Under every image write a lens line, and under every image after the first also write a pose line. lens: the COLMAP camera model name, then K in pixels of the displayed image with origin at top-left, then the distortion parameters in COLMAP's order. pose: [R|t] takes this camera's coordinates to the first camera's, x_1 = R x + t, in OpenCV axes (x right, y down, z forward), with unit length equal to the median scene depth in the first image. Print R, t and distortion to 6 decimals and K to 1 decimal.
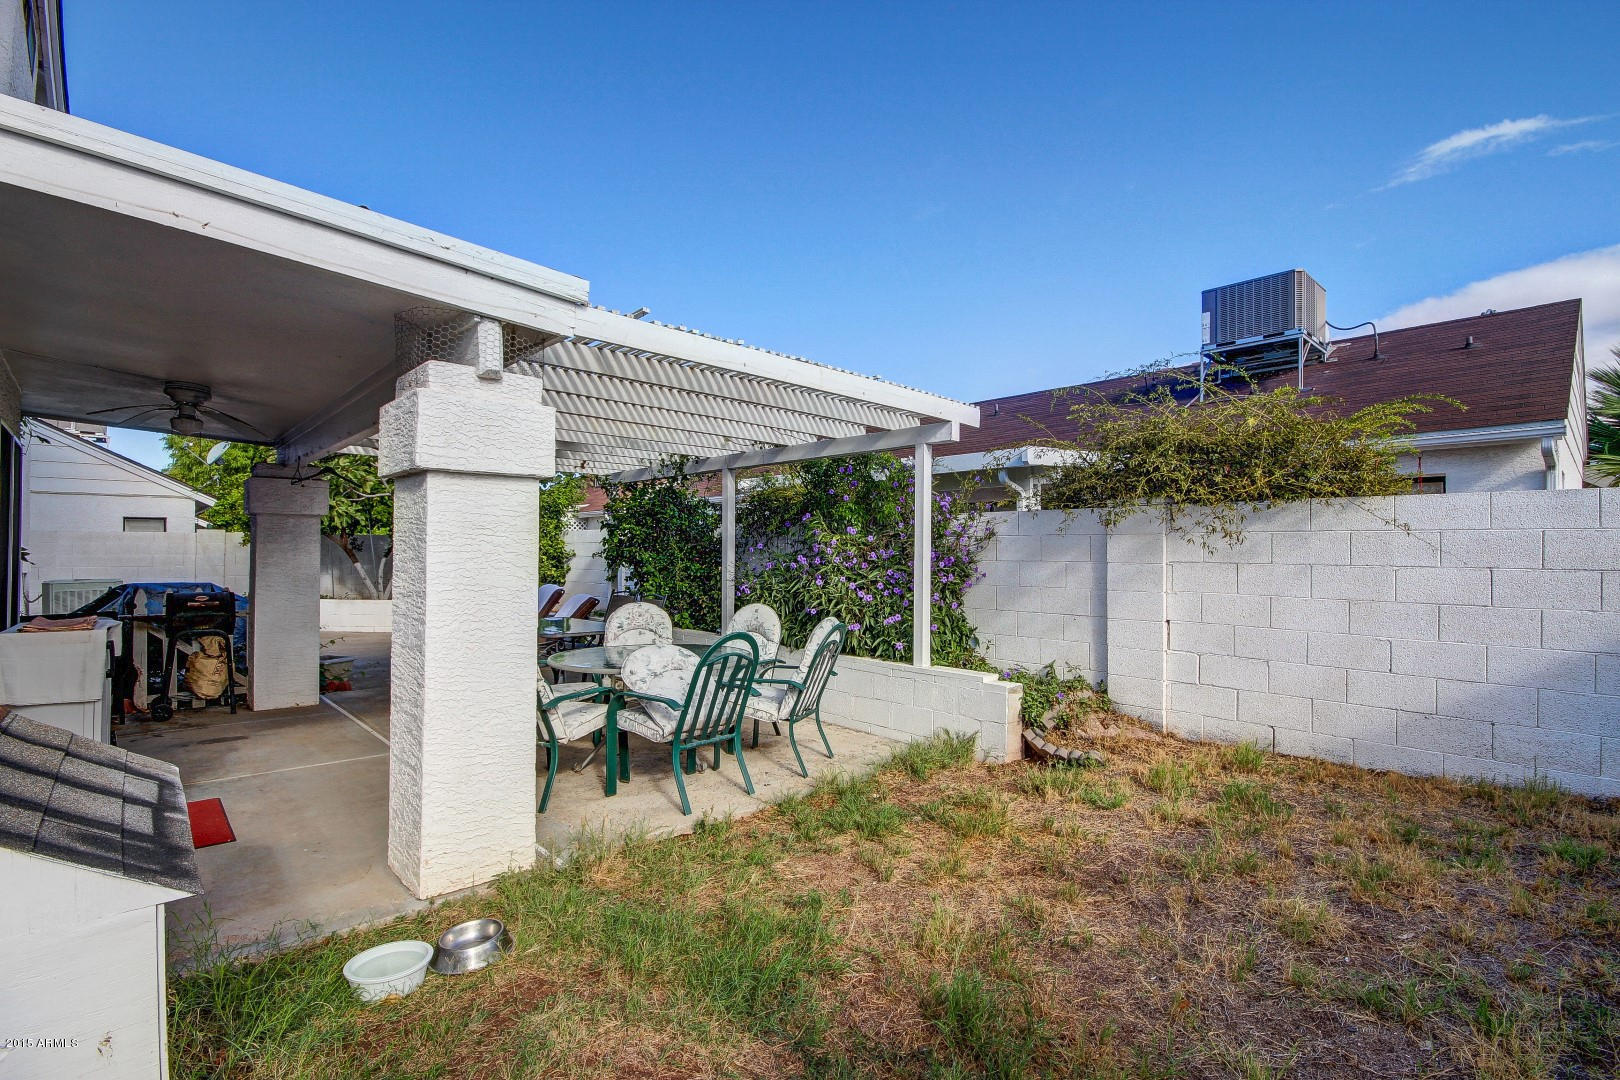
lens RADIAL K [[749.3, 0, 809.3], [0, 749.3, 547.5], [0, 0, 1]] dist [-0.001326, -0.003736]
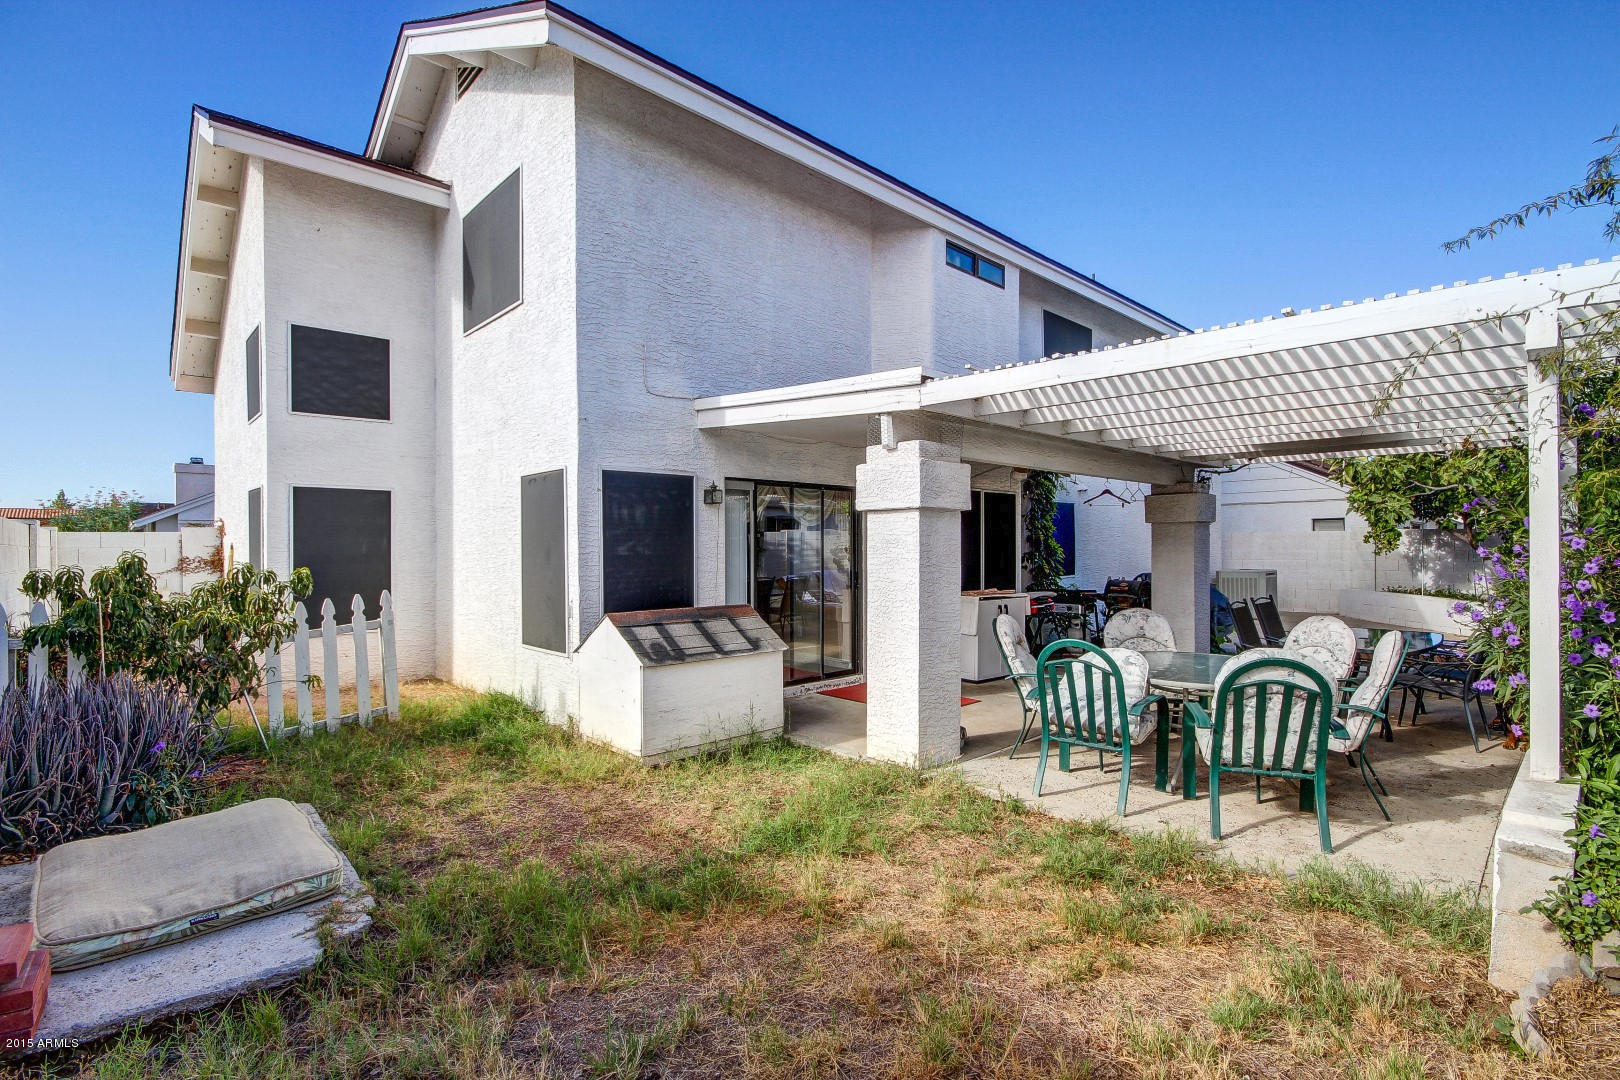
lens RADIAL K [[749.3, 0, 809.5], [0, 749.3, 545.0], [0, 0, 1]] dist [-0.001326, -0.003736]
pose [[-0.002113, -0.005508, -0.999983, 0.896442], [0.013787, 0.999890, -0.005536, -0.011904], [0.999903, -0.013798, -0.002037, 0.633552]]
